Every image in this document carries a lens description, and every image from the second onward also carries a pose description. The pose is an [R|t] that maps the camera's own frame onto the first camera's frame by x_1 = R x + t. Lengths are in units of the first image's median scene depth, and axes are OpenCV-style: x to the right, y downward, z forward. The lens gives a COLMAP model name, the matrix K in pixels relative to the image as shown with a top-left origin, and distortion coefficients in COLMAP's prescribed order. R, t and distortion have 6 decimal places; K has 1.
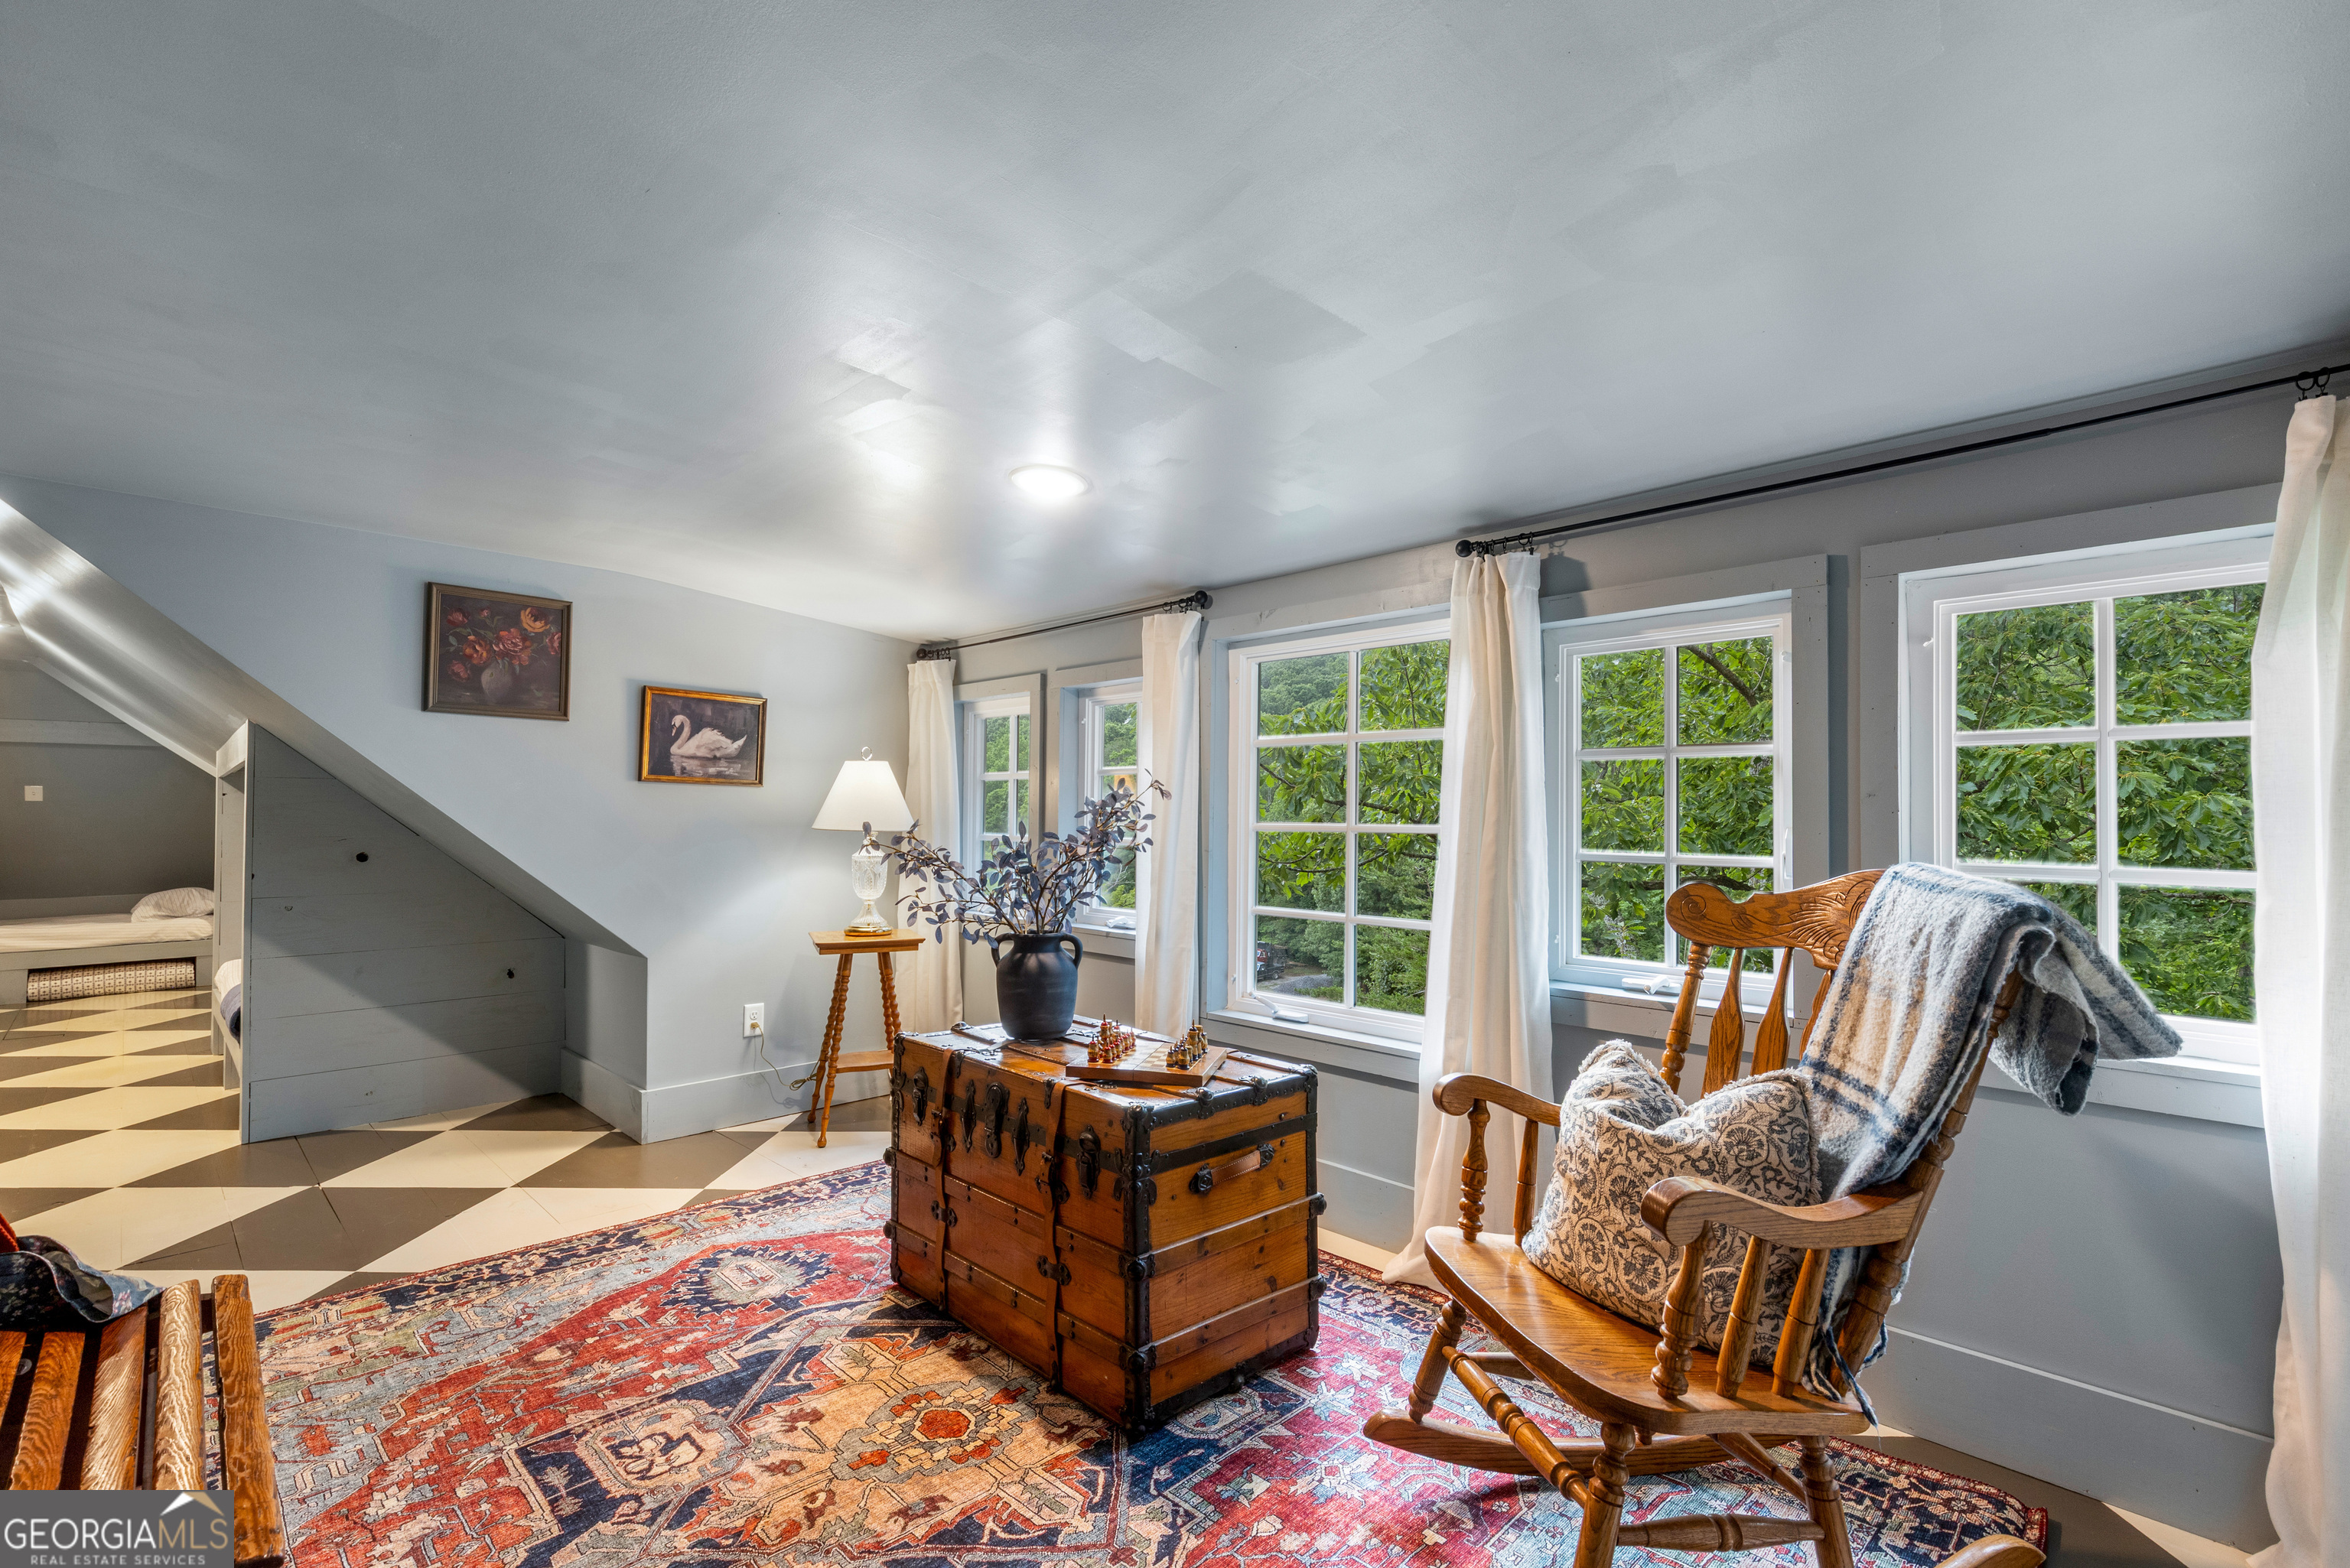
lens RADIAL K [[1069.3, 0, 1189.0], [0, 1069.3, 789.9], [0, 0, 1]] dist [0.002887, 0.000472]
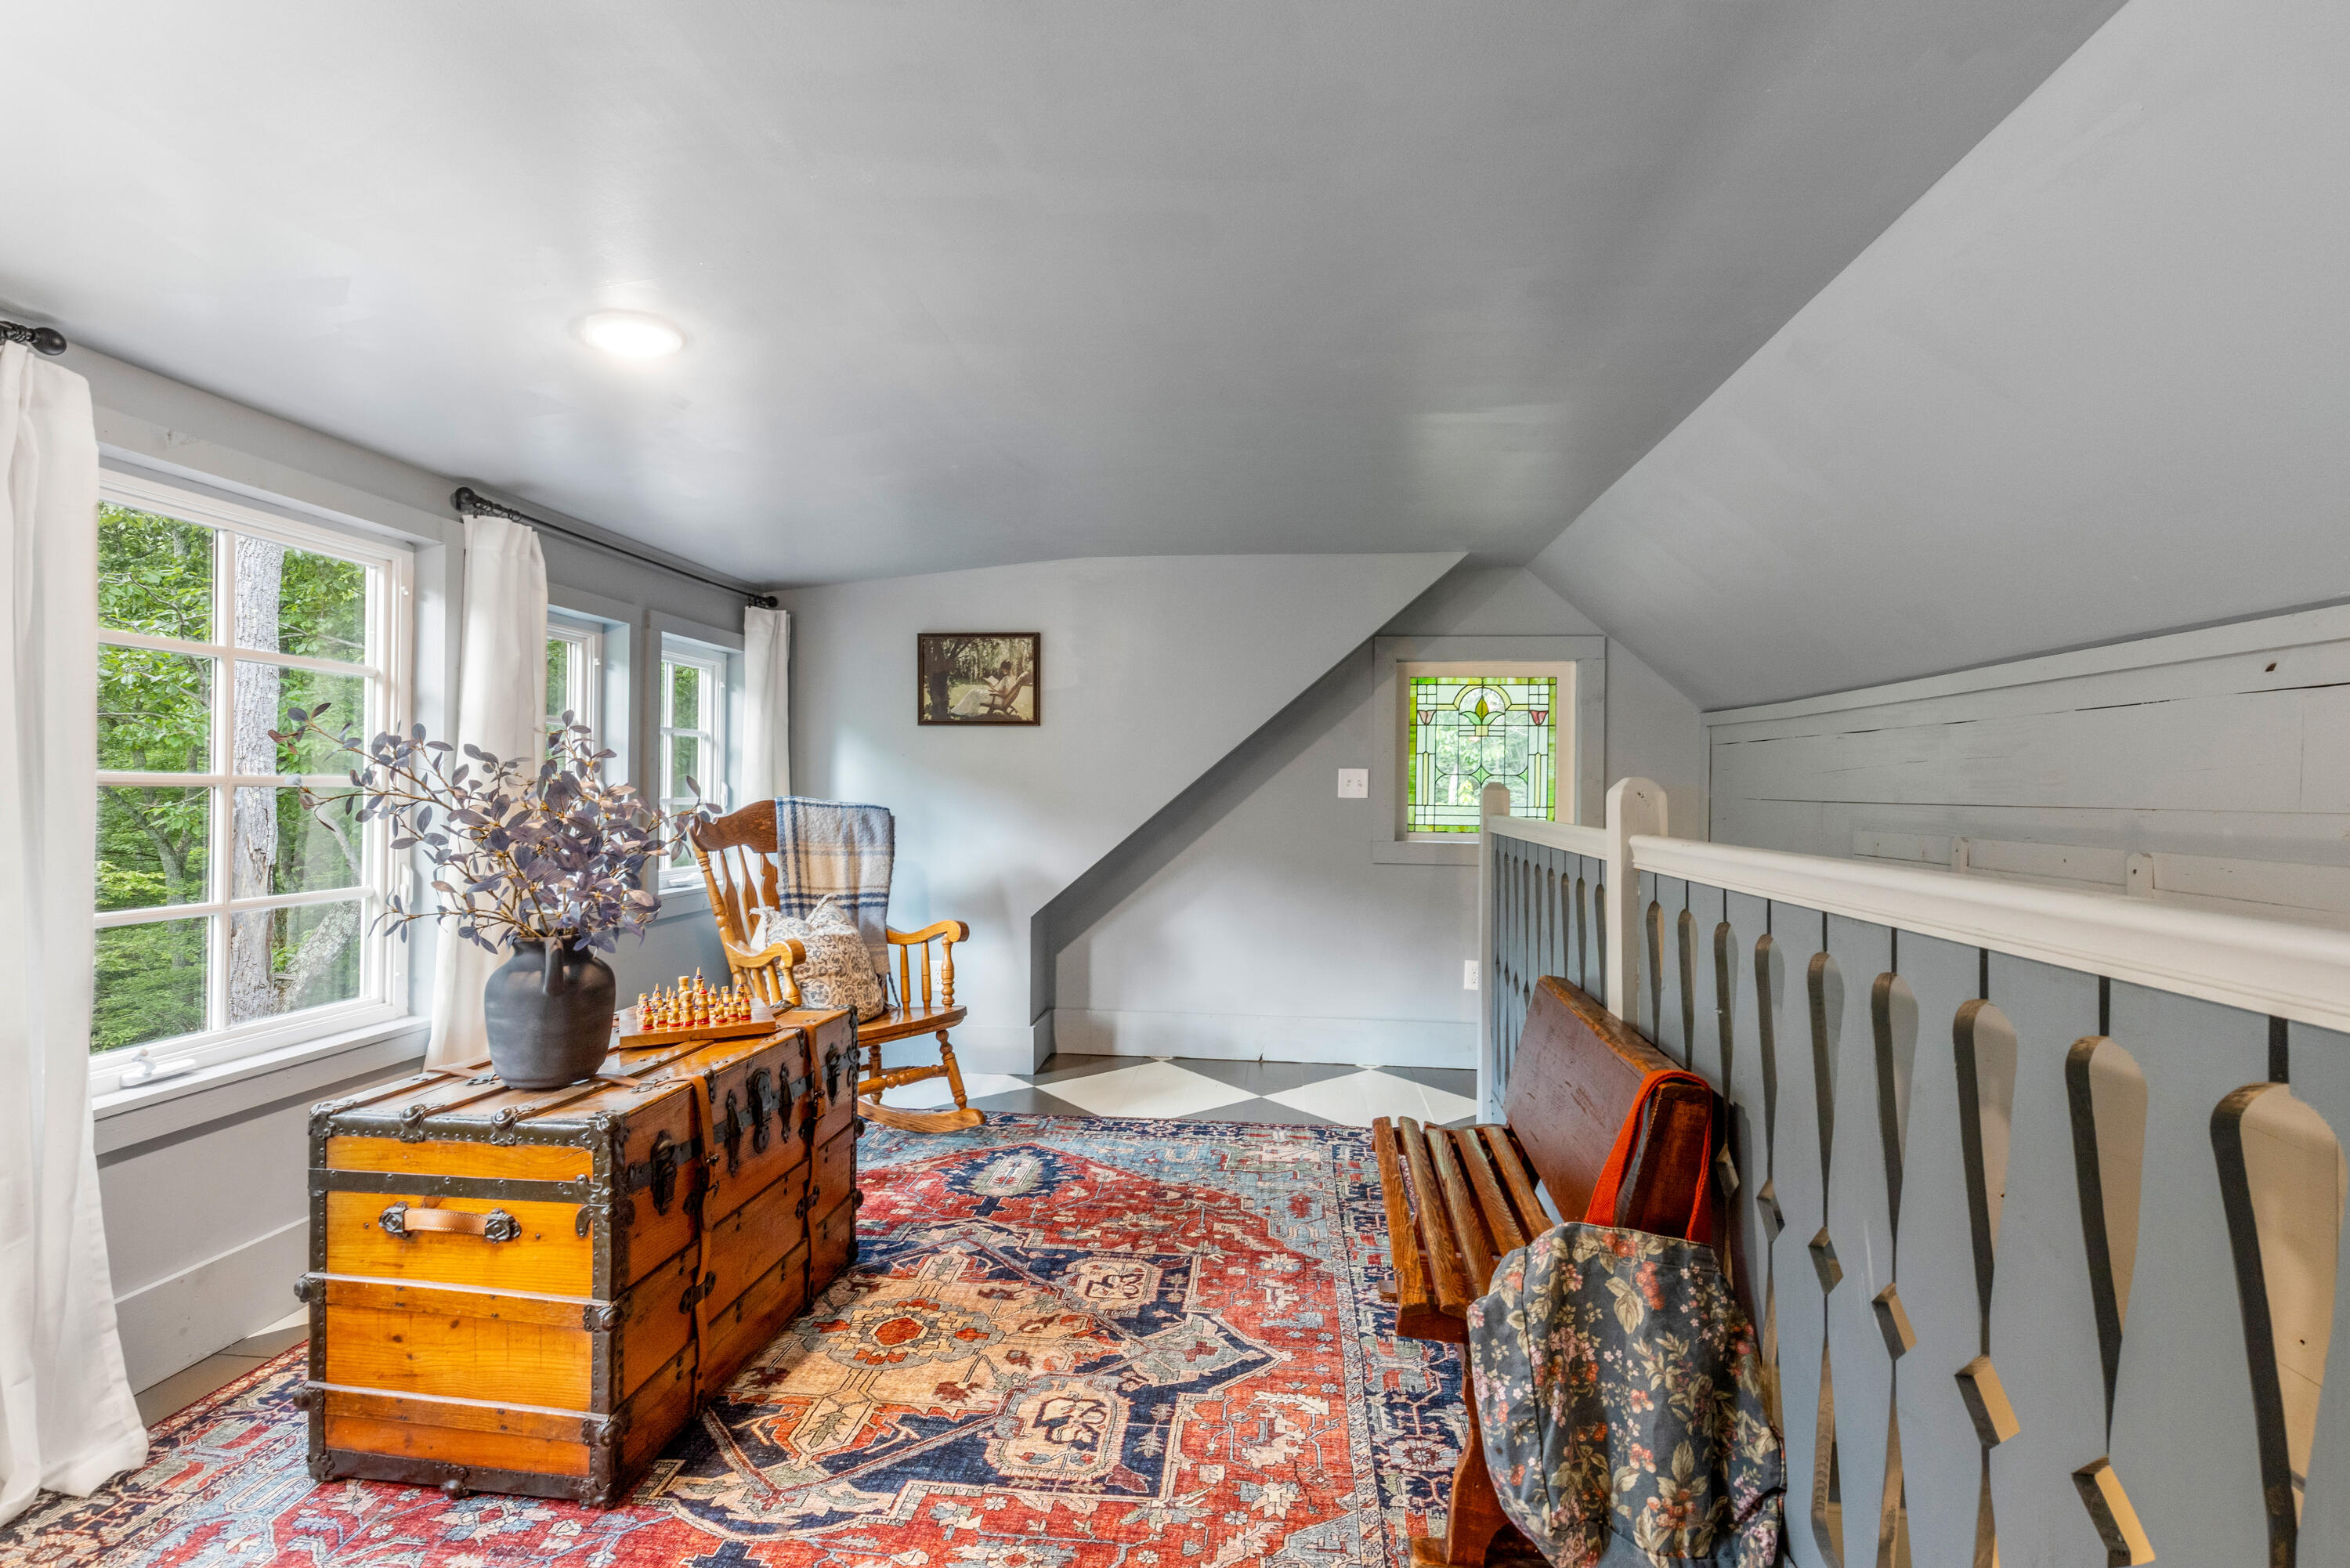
lens RADIAL K [[1069.3, 0, 1176.0], [0, 1069.3, 780.2], [0, 0, 1]] dist [0.002887, 0.000472]
pose [[-0.626972, -0.011316, 0.778960, -1.347485], [-0.037603, 0.999169, -0.015751, 0.037779], [-0.778134, -0.039166, -0.626876, 1.598060]]
